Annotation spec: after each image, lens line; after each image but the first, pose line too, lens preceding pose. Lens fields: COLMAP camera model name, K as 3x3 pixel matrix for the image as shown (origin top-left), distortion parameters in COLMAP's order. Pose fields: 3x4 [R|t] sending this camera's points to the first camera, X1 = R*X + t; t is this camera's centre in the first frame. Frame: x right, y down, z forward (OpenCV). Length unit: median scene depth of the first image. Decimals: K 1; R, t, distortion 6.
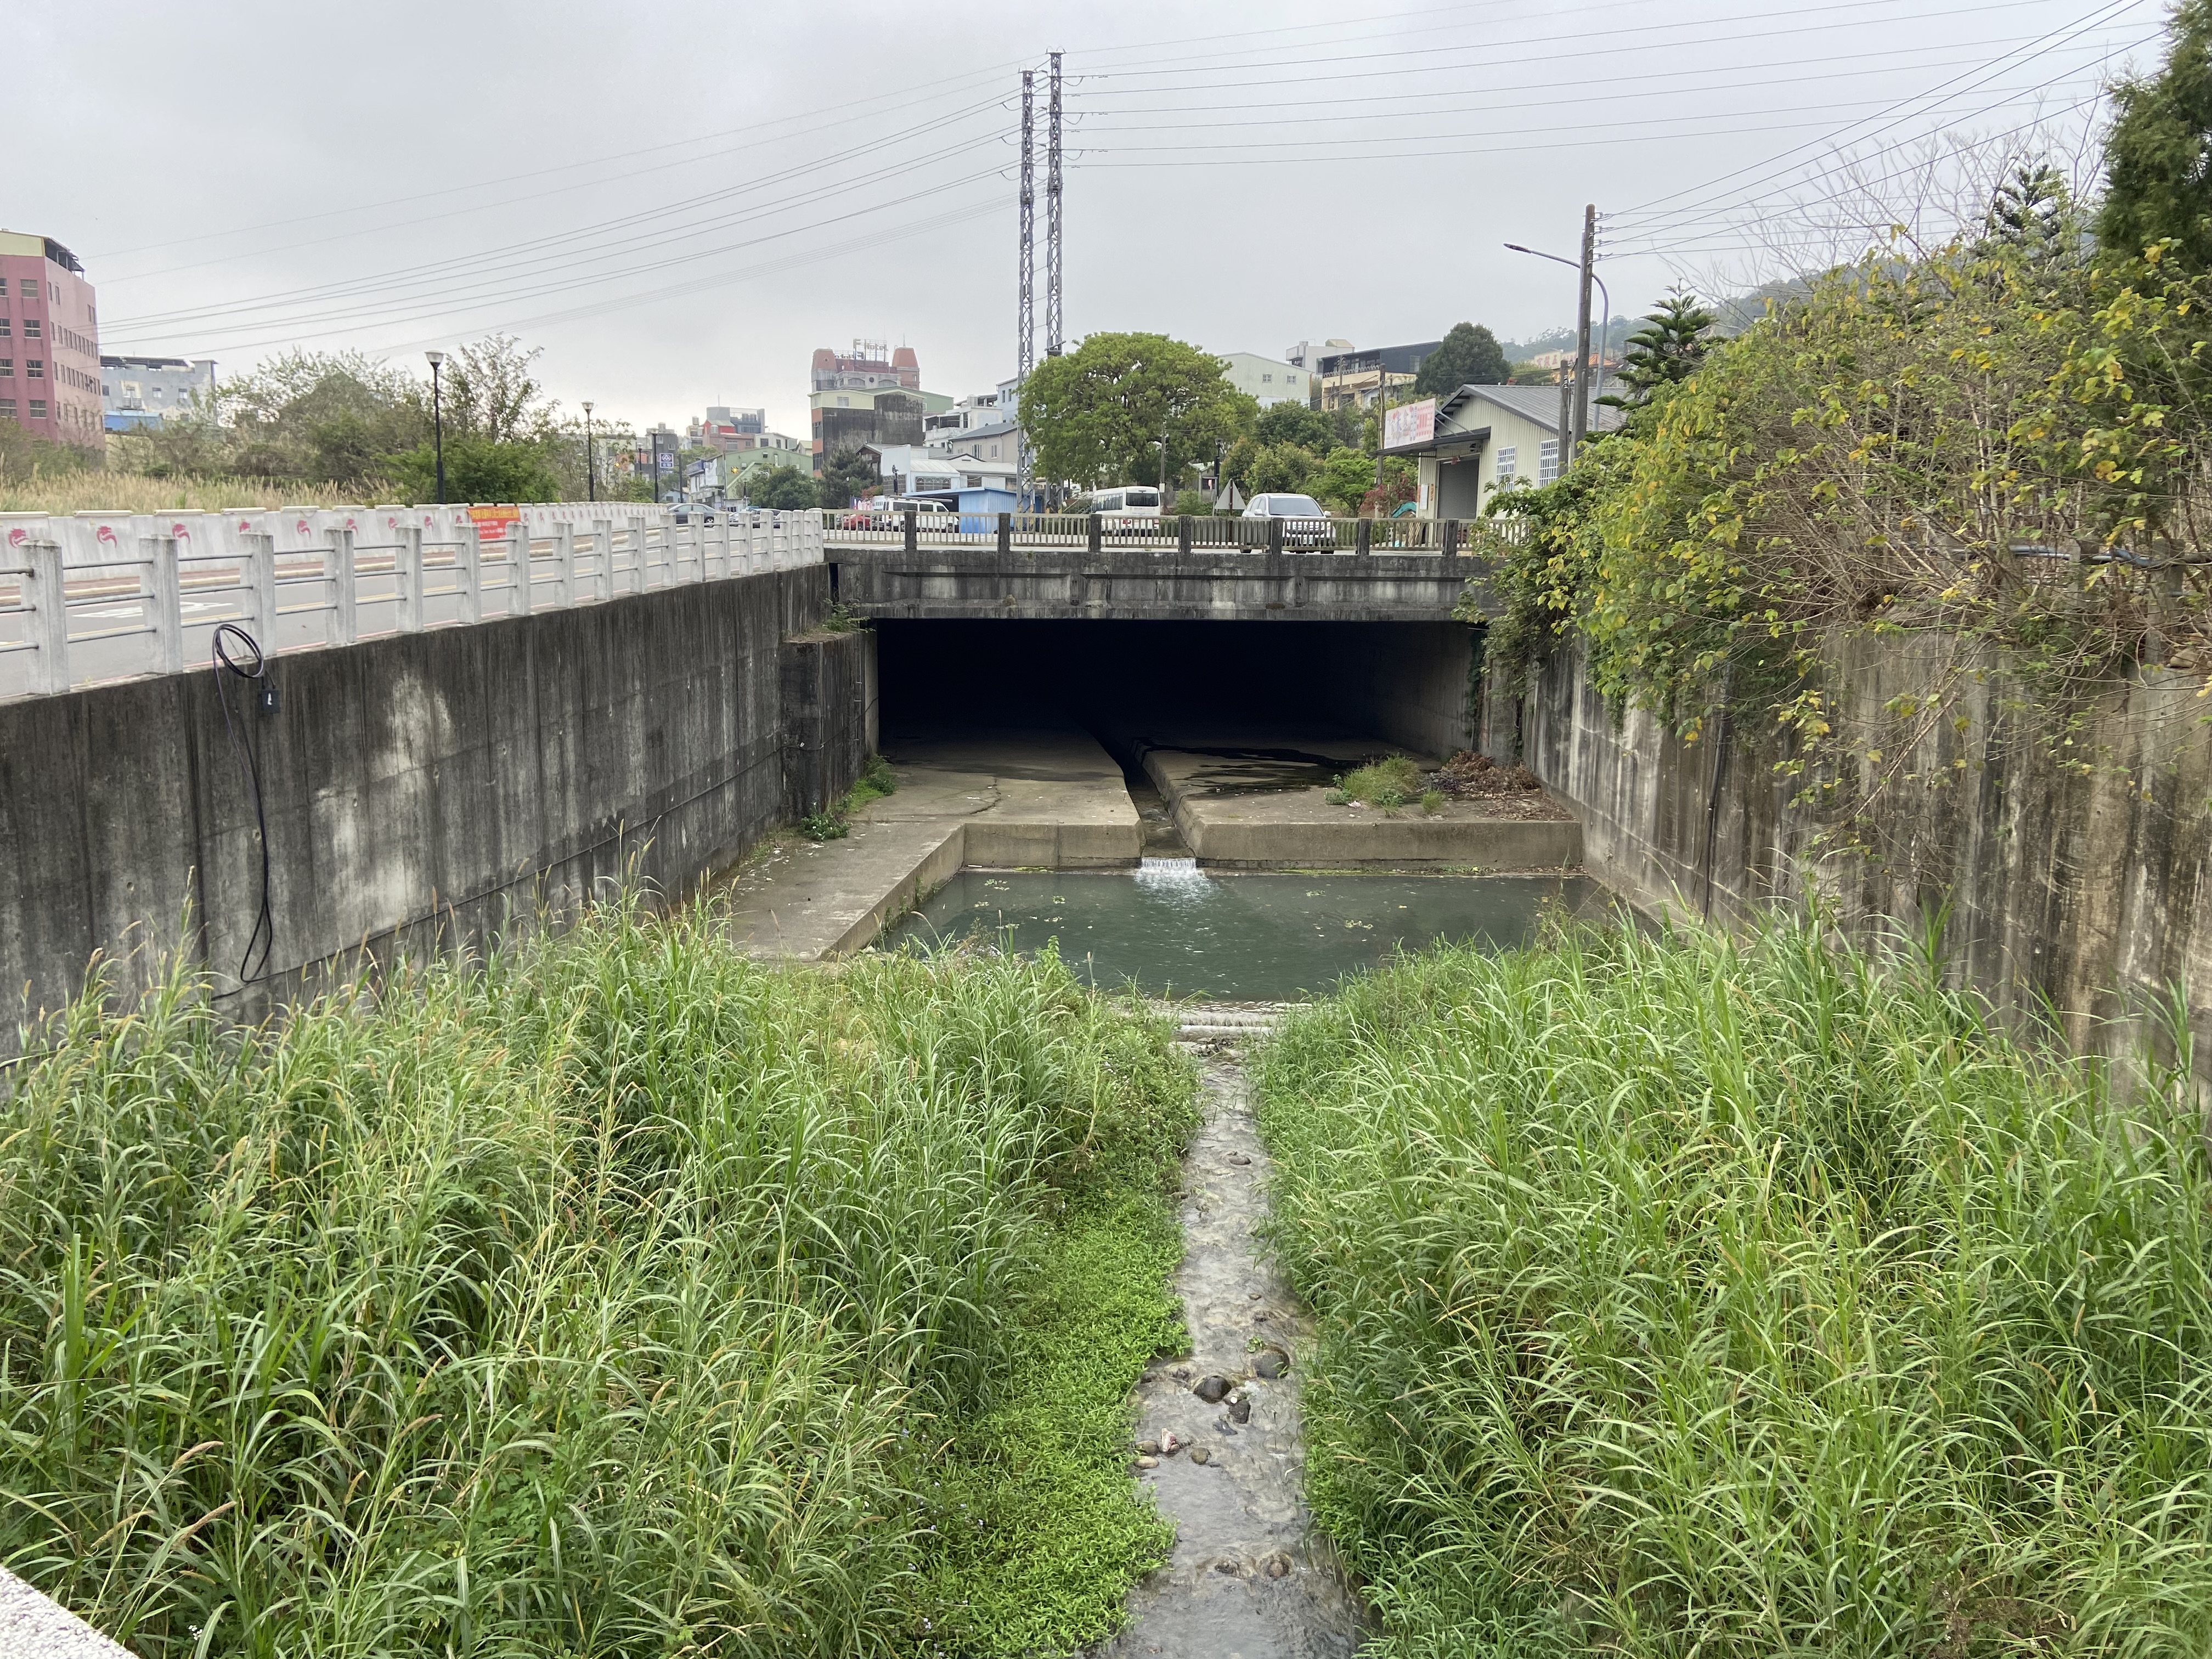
lens RADIAL K [[1686.9, 0, 1106.6], [0, 1686.9, 812.5], [0, 0, 1]] dist [0.119483, -0.153336]
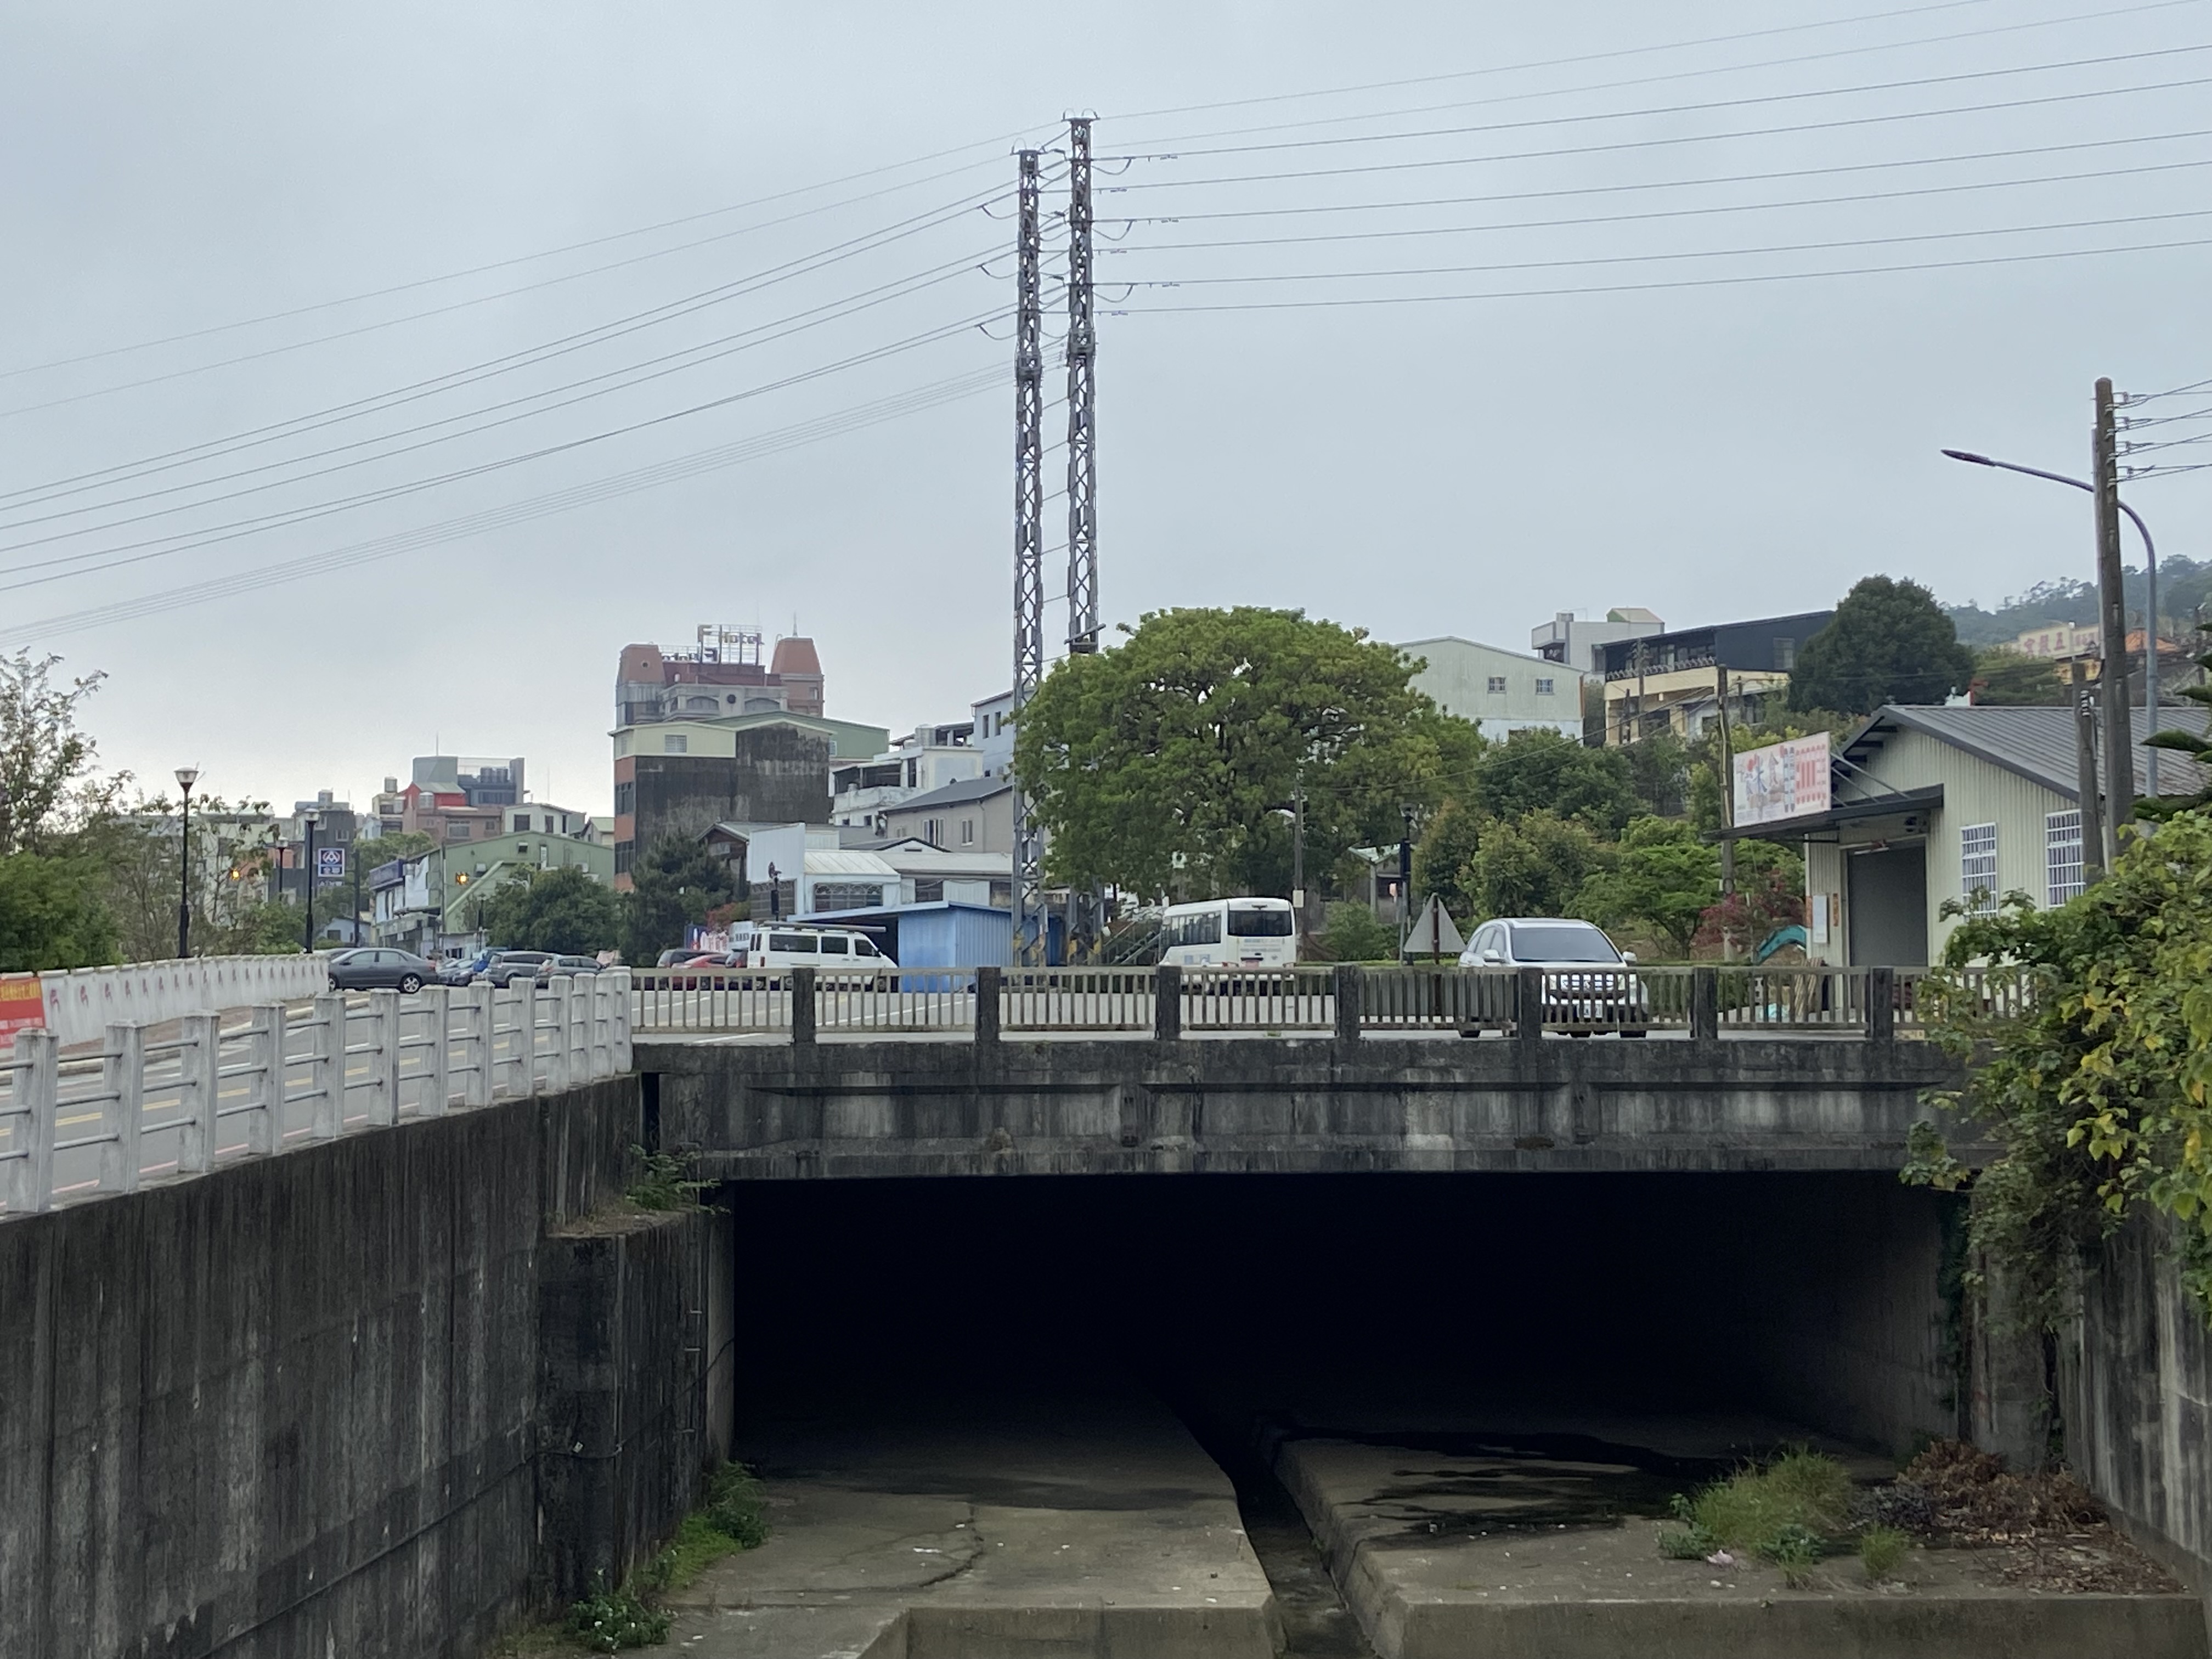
lens RADIAL K [[3394.5, 0, 1090.4], [0, 3394.5, 756.4], [0, 0, 1]] dist [0.114703, -0.112557]
pose [[0.999421, -0.019128, -0.028150, -0.000052], [0.012242, 0.973803, -0.227065, -0.006641], [0.031756, 0.226588, 0.973473, -0.002425]]
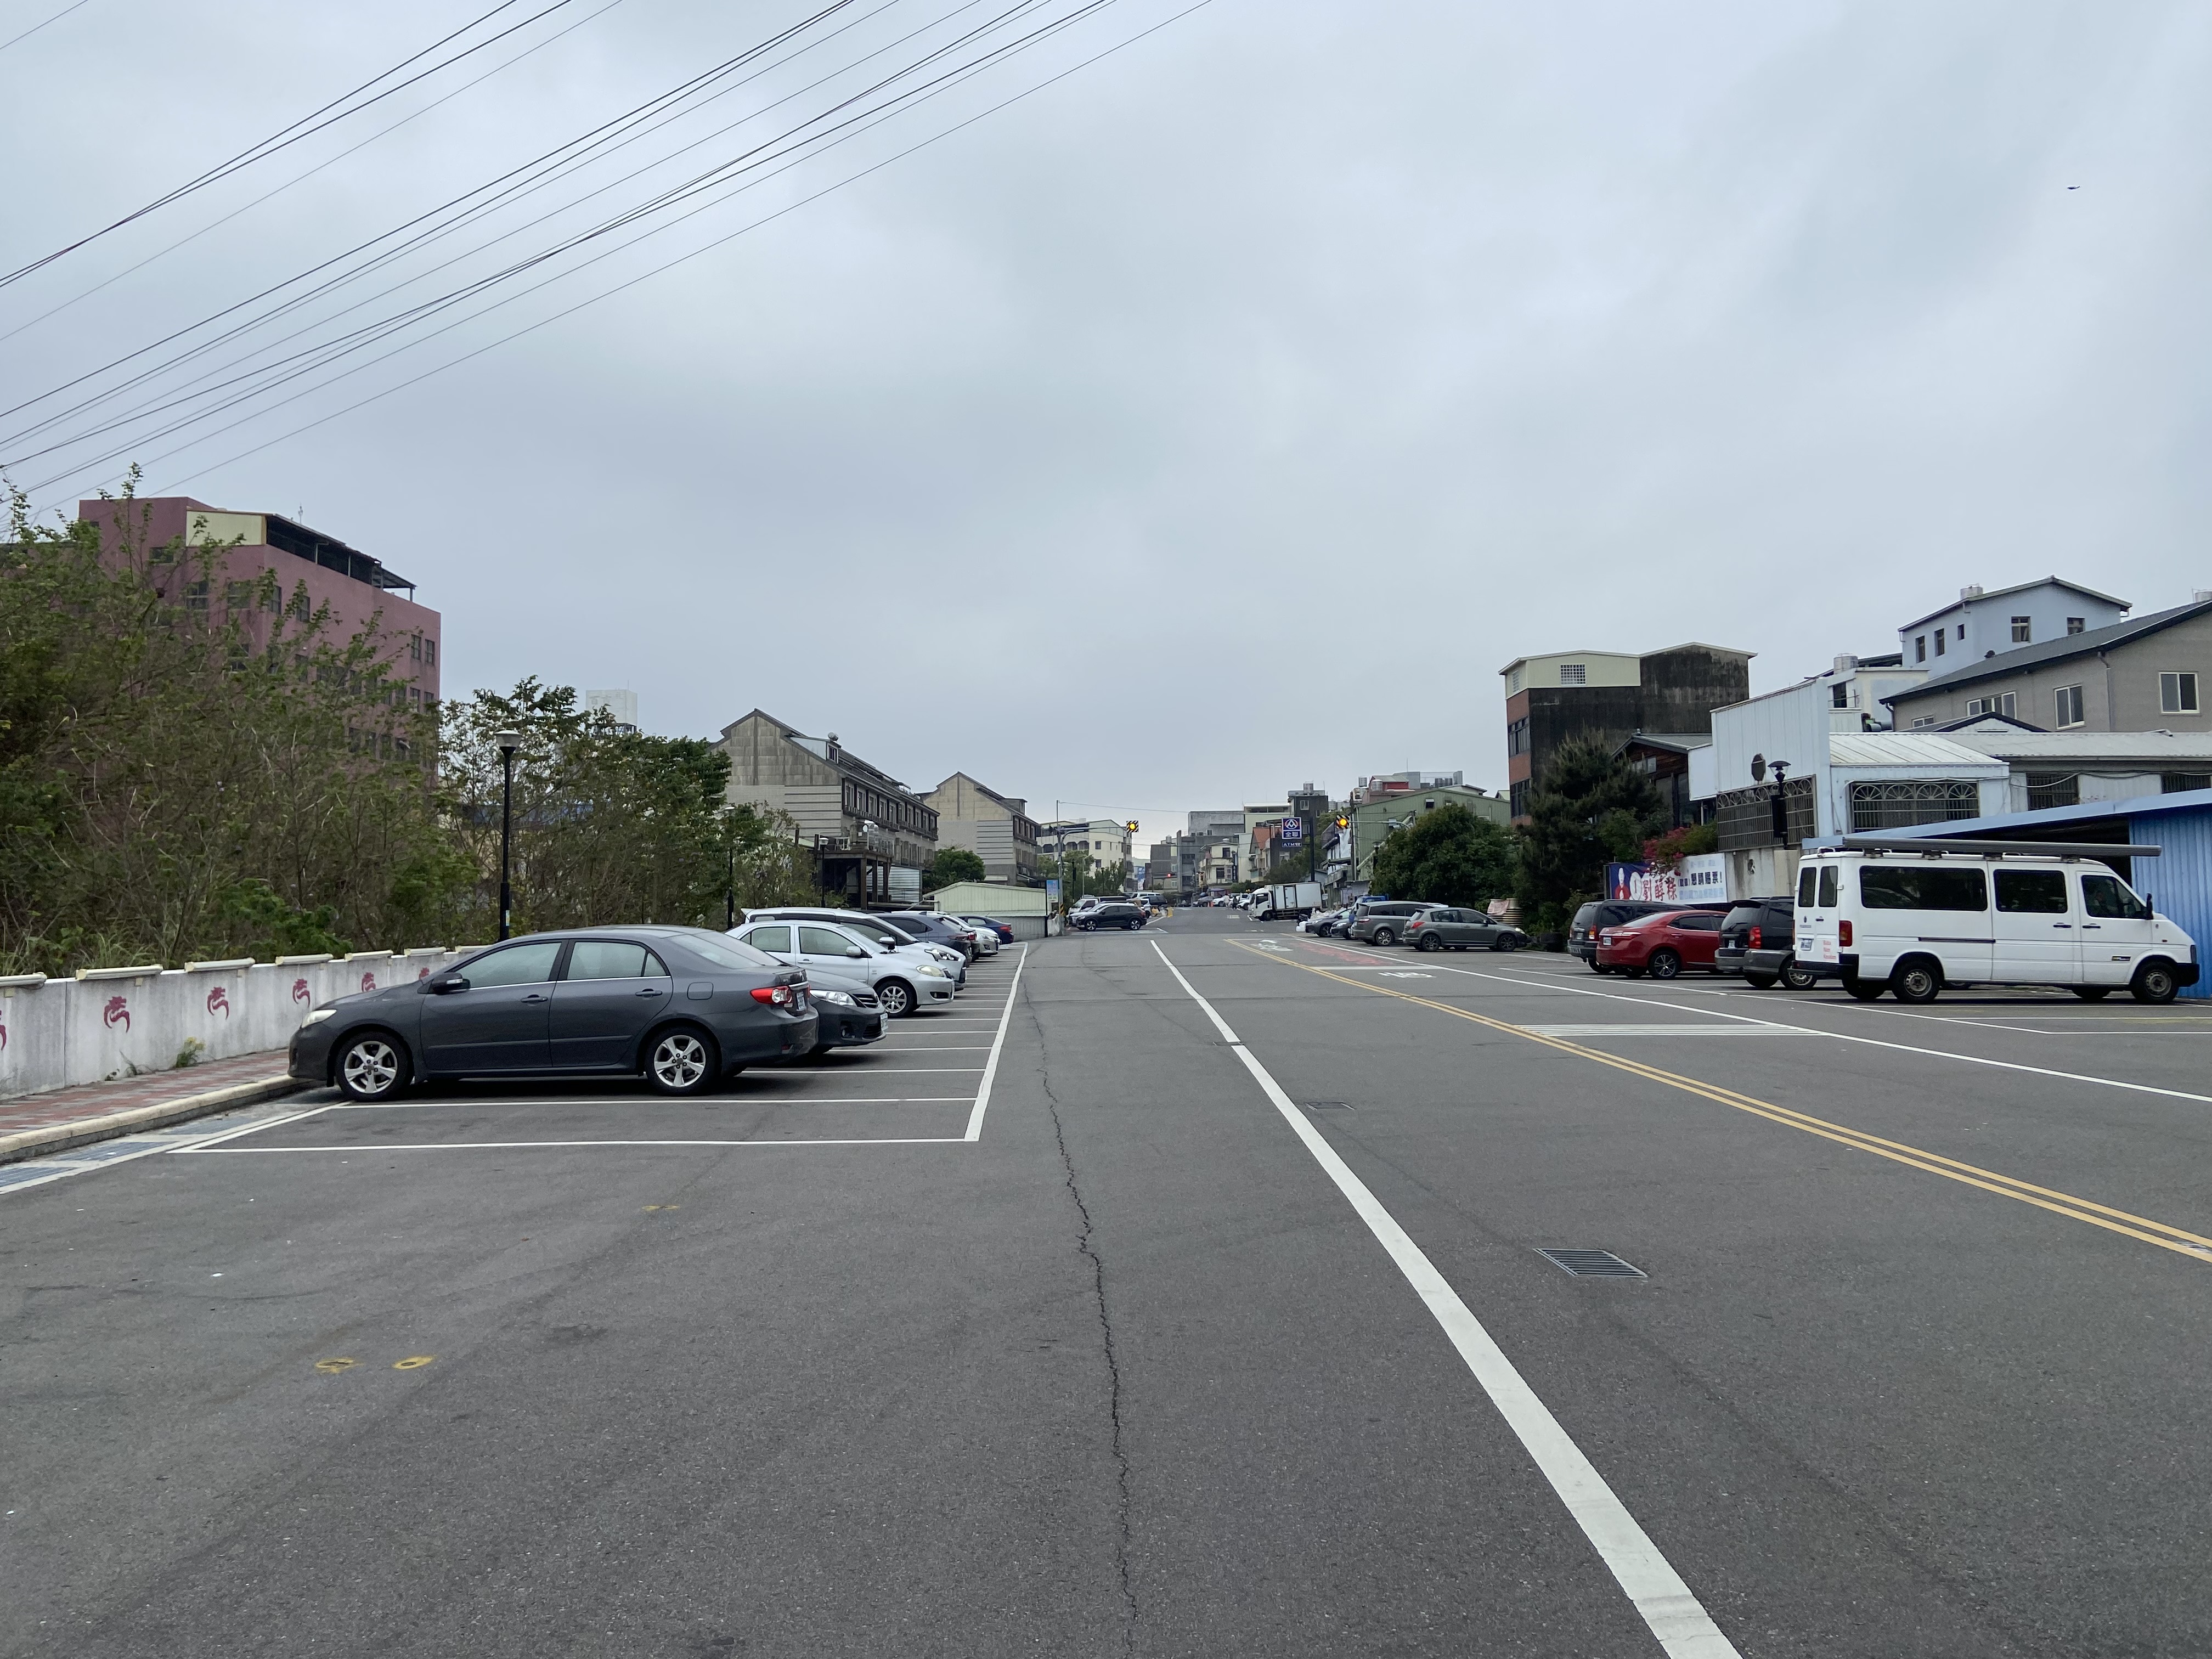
lens RADIAL K [[1686.9, 0, 1106.6], [0, 1686.9, 812.5], [0, 0, 1]] dist [0.119483, -0.153336]
pose [[0.916167, -0.051579, -0.397464, -0.342291], [-0.037256, 0.976431, -0.212589, -0.380431], [0.399061, 0.209575, 0.892653, 2.083308]]
